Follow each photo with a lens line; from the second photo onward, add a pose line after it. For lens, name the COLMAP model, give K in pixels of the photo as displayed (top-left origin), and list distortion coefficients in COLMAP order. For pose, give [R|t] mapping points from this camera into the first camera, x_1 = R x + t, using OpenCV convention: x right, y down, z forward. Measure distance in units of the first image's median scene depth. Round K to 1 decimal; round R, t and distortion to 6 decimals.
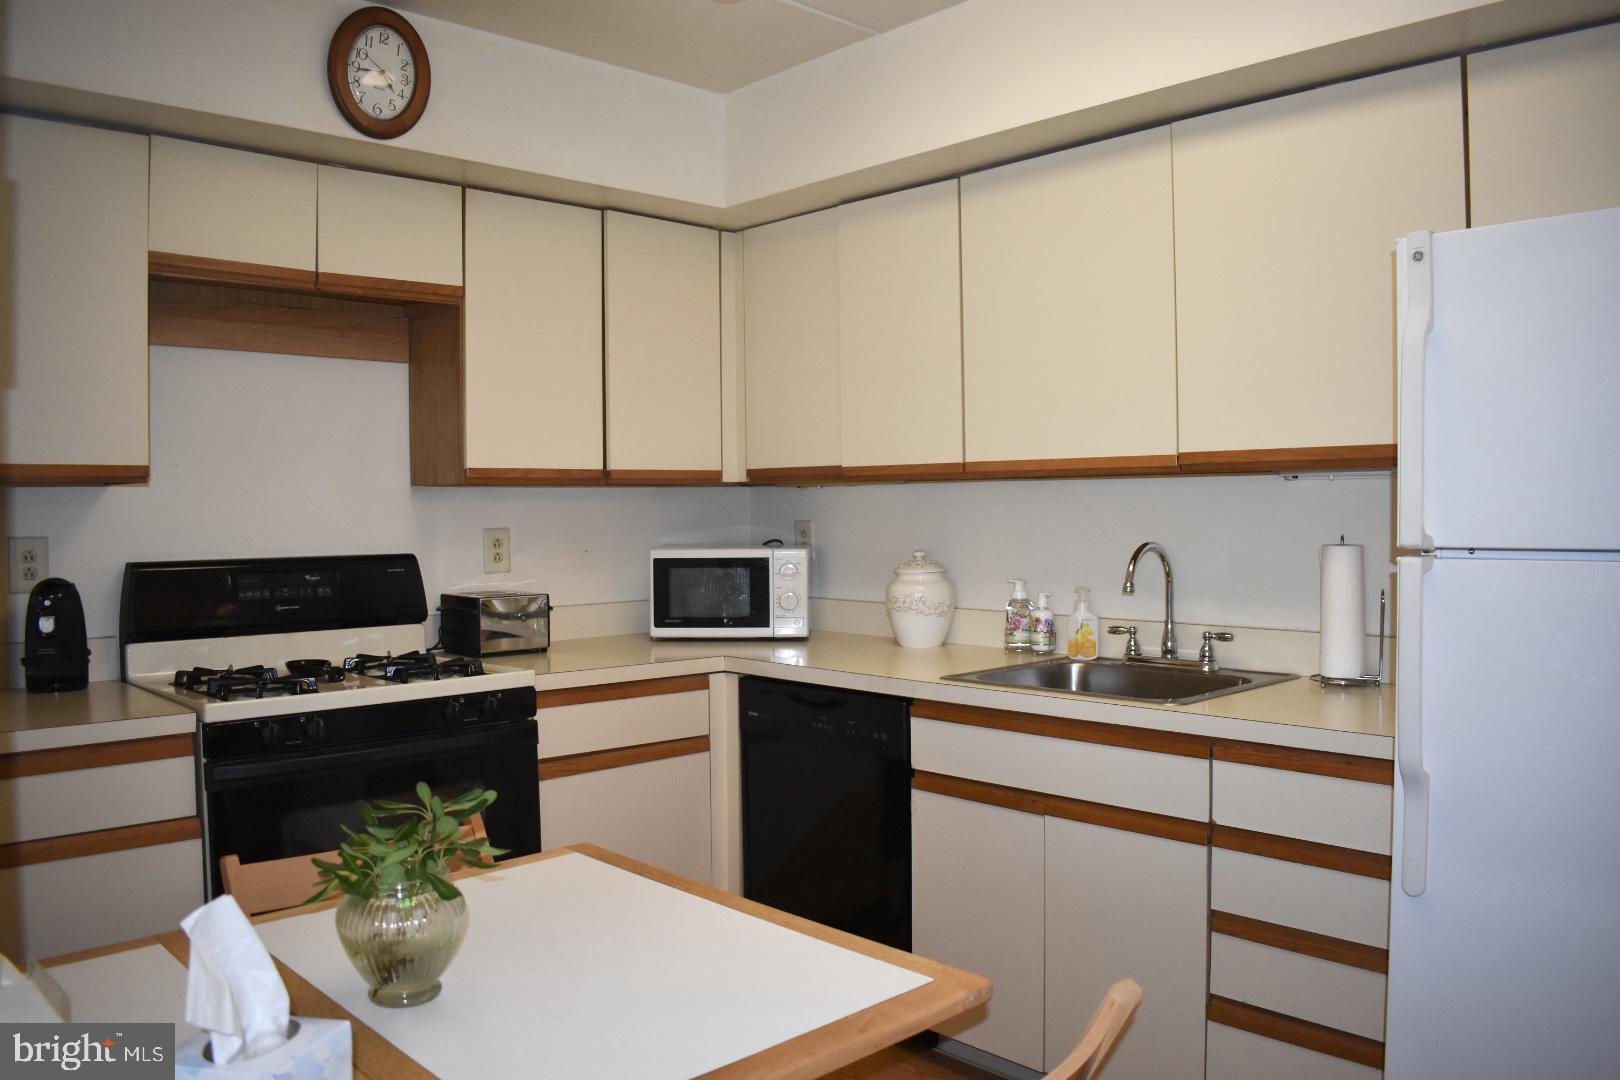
lens RADIAL K [[1261.9, 0, 810.0], [0, 1261.9, 540.0], [0, 0, 1]] dist [-0.099411, 0.019678]
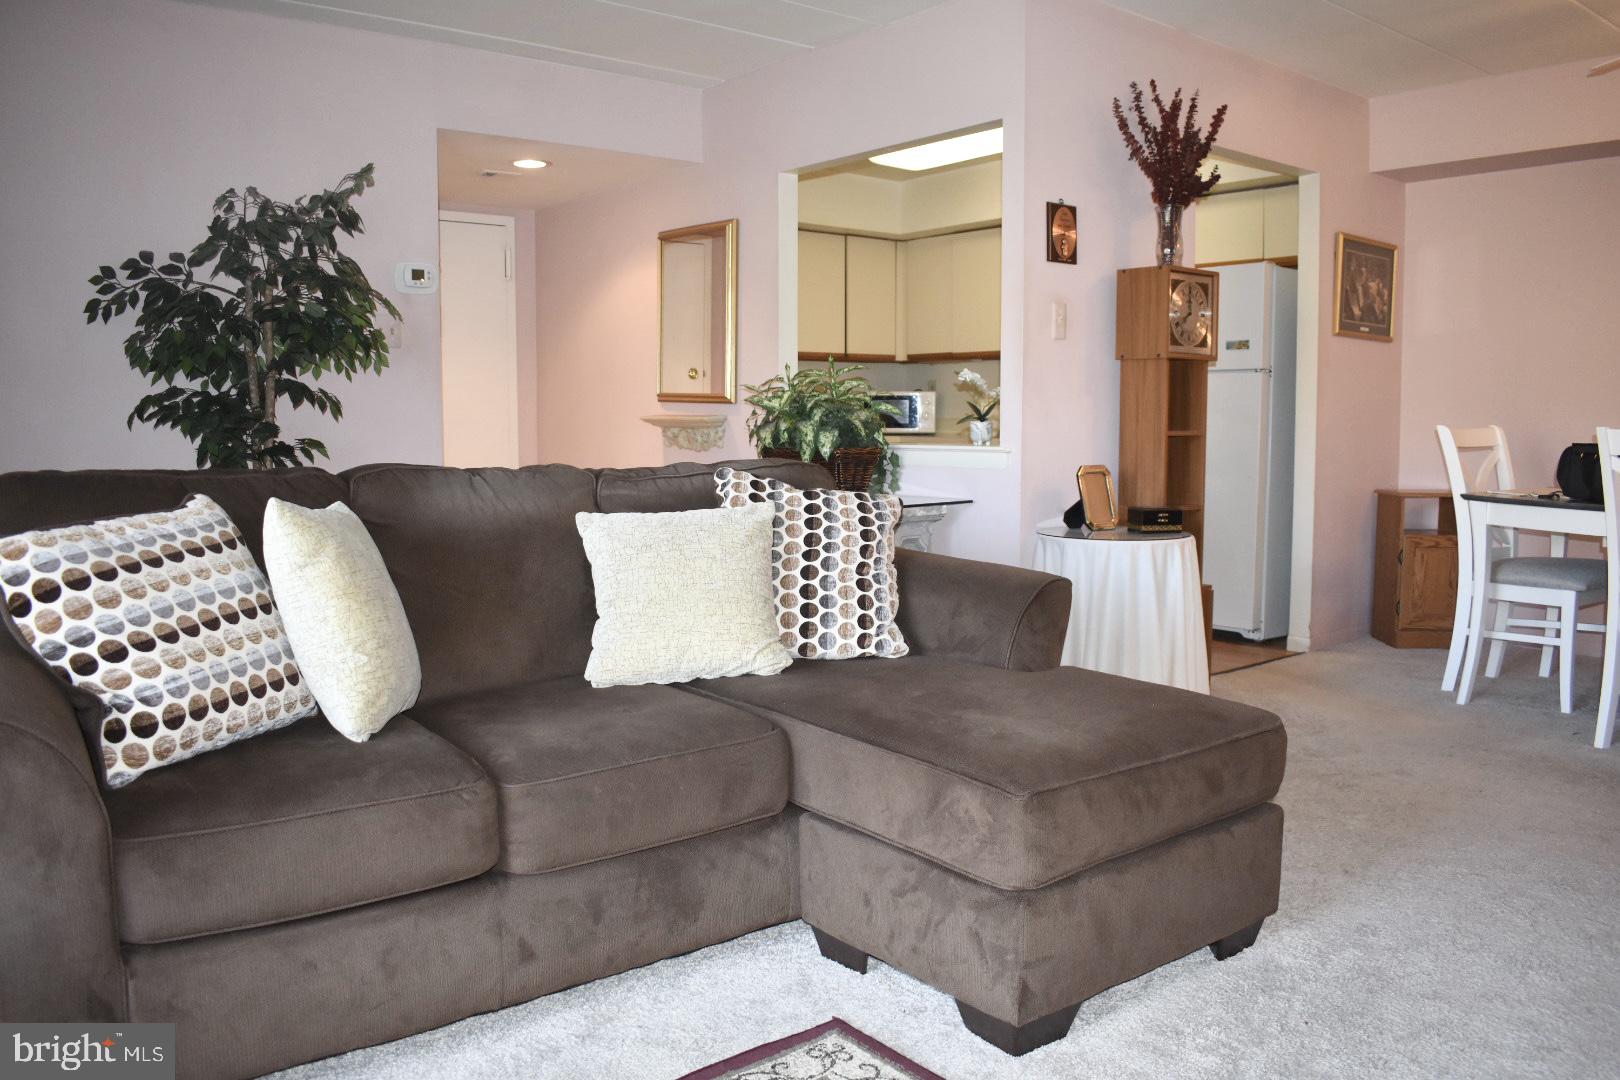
lens RADIAL K [[1261.9, 0, 810.0], [0, 1261.9, 540.0], [0, 0, 1]] dist [-0.099411, 0.019678]
pose [[0.996887, 0.016651, -0.077063, -0.050628], [-0.011199, 0.997439, 0.070646, 0.121694], [0.078042, -0.069563, 0.994520, -1.295819]]
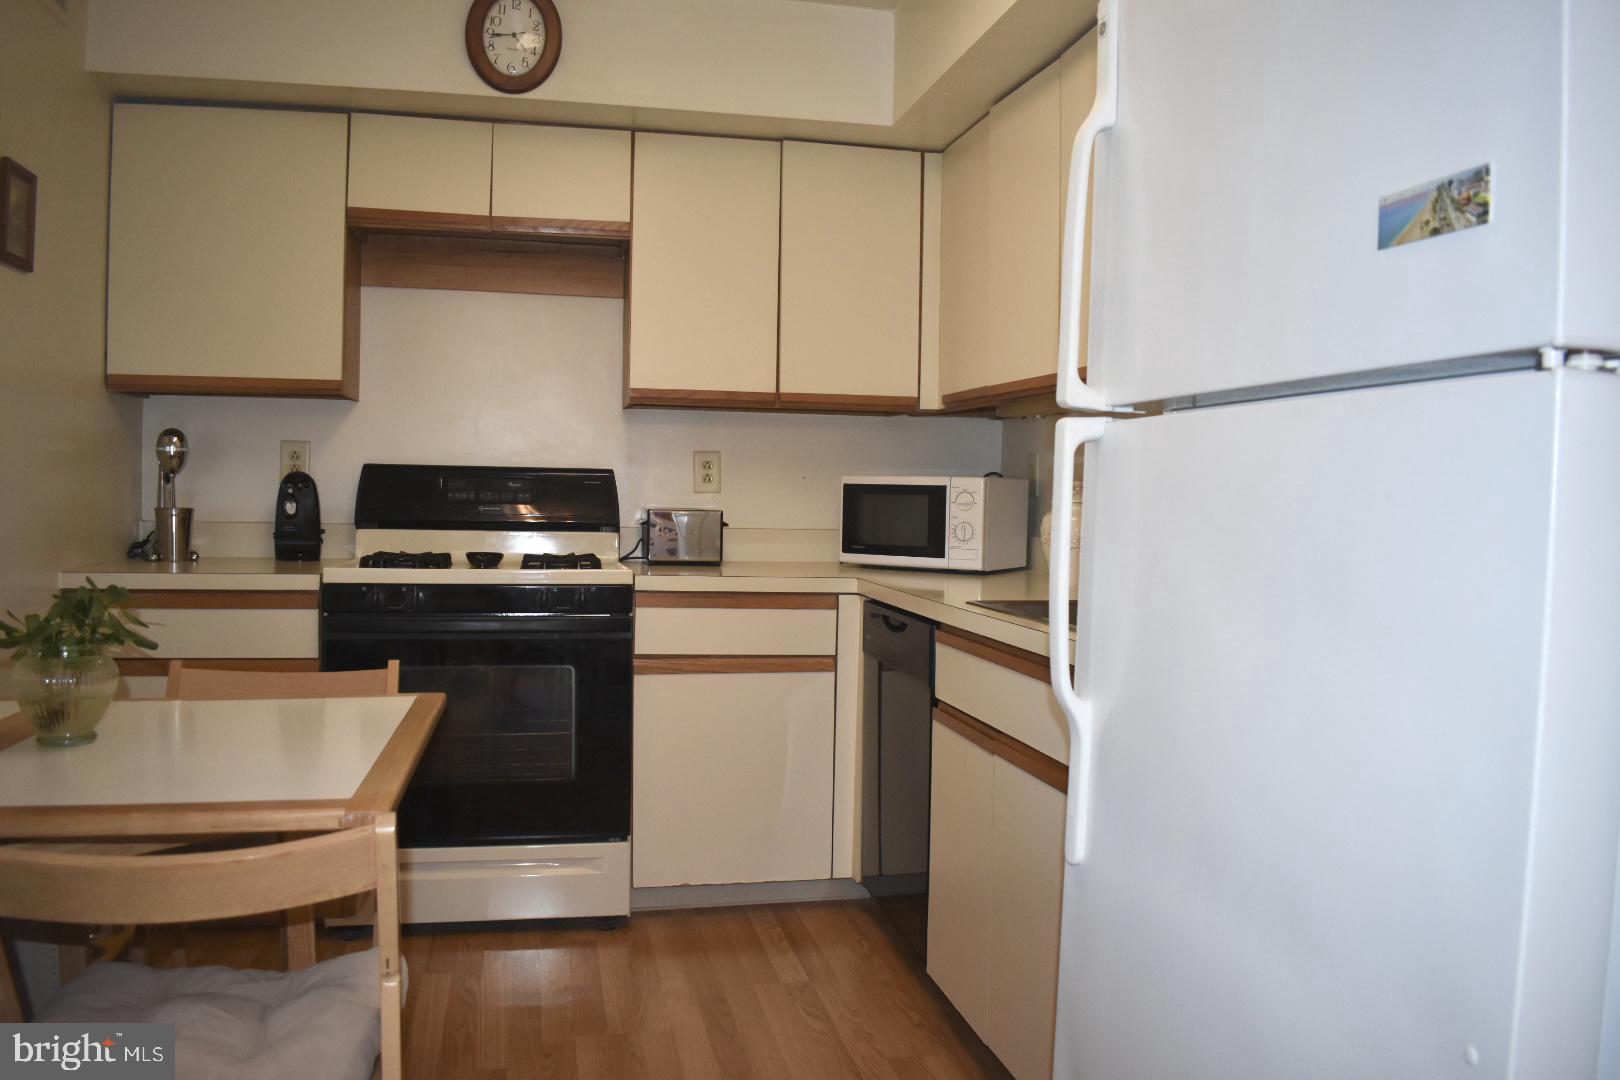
lens RADIAL K [[1261.9, 0, 810.0], [0, 1261.9, 540.0], [0, 0, 1]] dist [-0.099411, 0.019678]
pose [[0.855008, 0.046390, -0.516536, 0.415053], [-0.041144, 0.998920, 0.021608, 0.042854], [0.516980, 0.002777, 0.855993, 0.136255]]
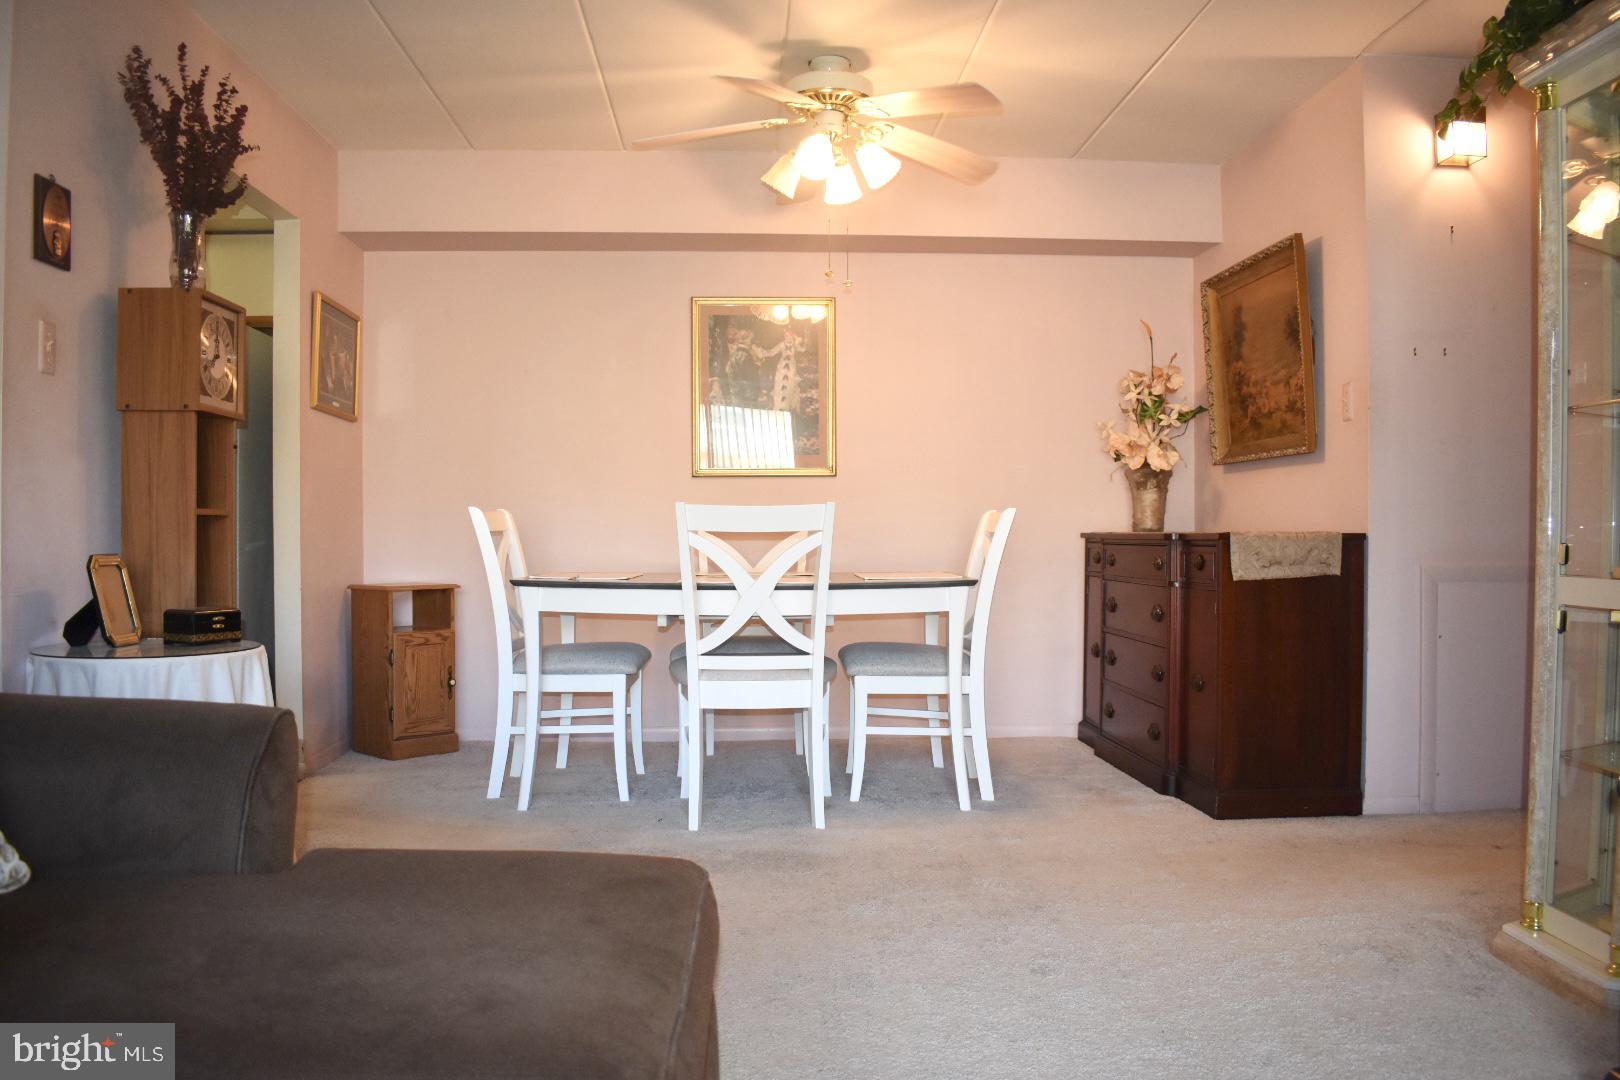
lens RADIAL K [[1261.9, 0, 810.0], [0, 1261.9, 540.0], [0, 0, 1]] dist [-0.099411, 0.019678]
pose [[0.647878, 0.006396, 0.761717, -0.201852], [0.012688, 0.999735, -0.019187, 0.145647], [-0.761638, 0.022095, 0.647626, -0.952743]]
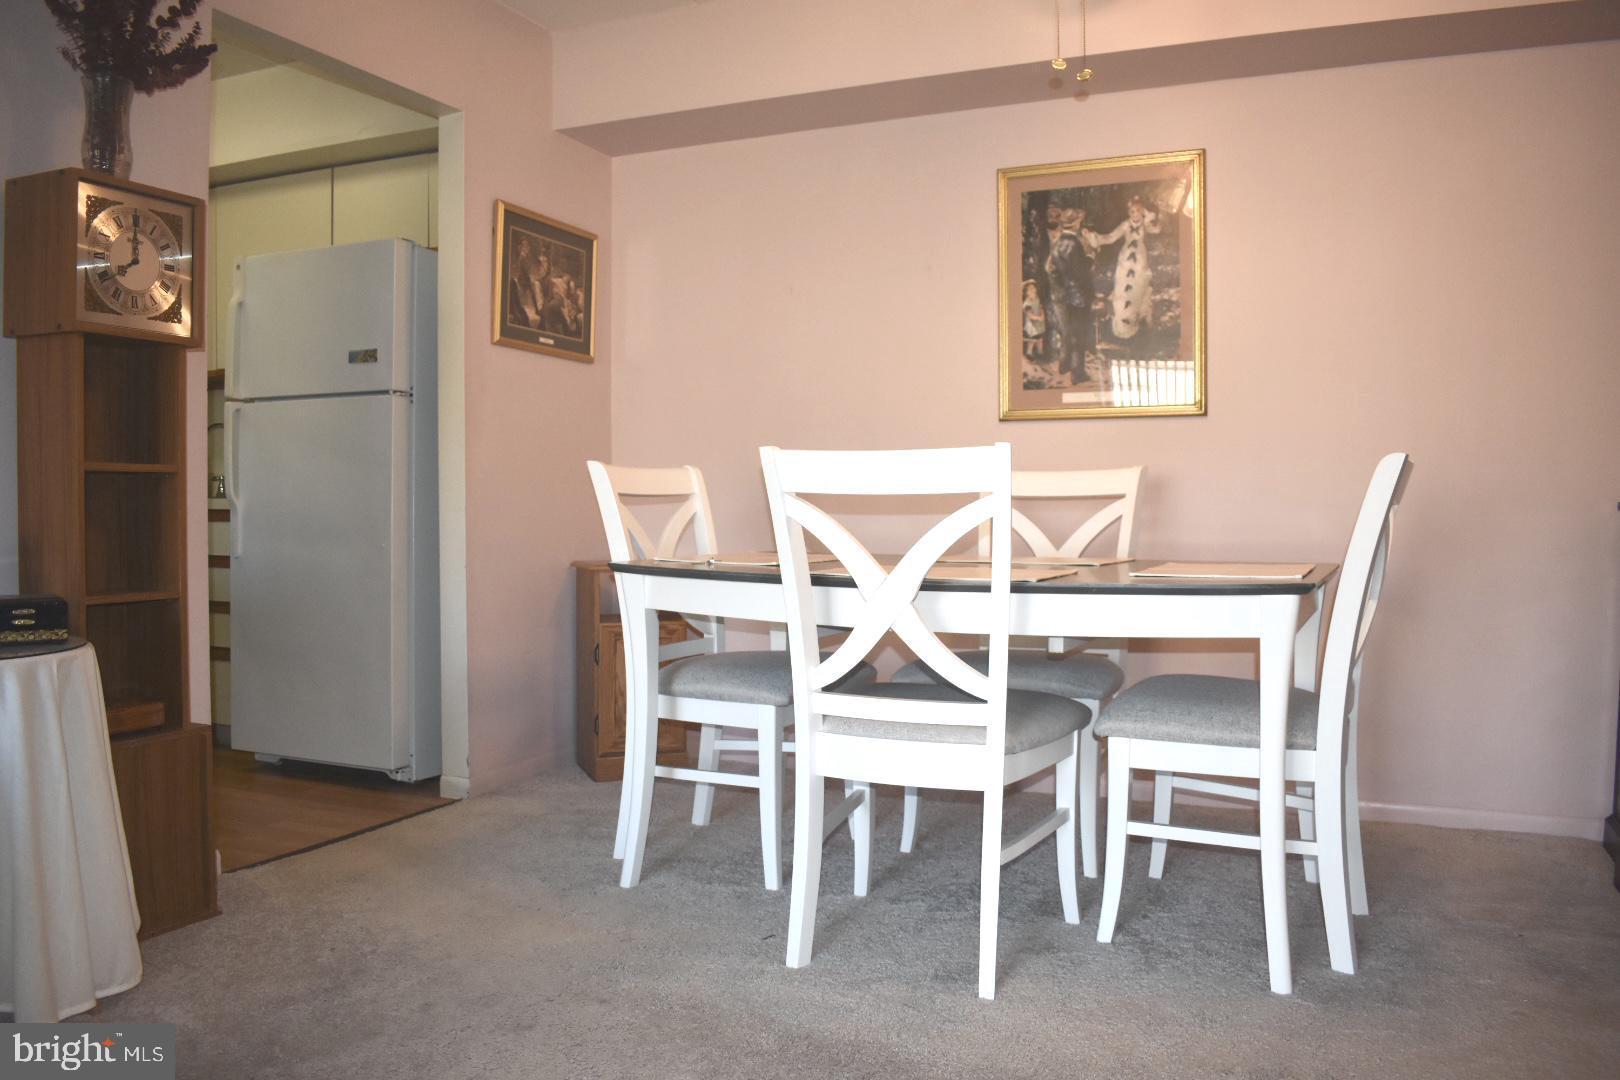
lens RADIAL K [[1261.9, 0, 810.0], [0, 1261.9, 540.0], [0, 0, 1]] dist [-0.099411, 0.019678]
pose [[0.926003, 0.002512, 0.377508, 0.338514], [-0.002764, 0.999996, 0.000127, 0.141223], [-0.377506, -0.001161, 0.926006, -0.795017]]
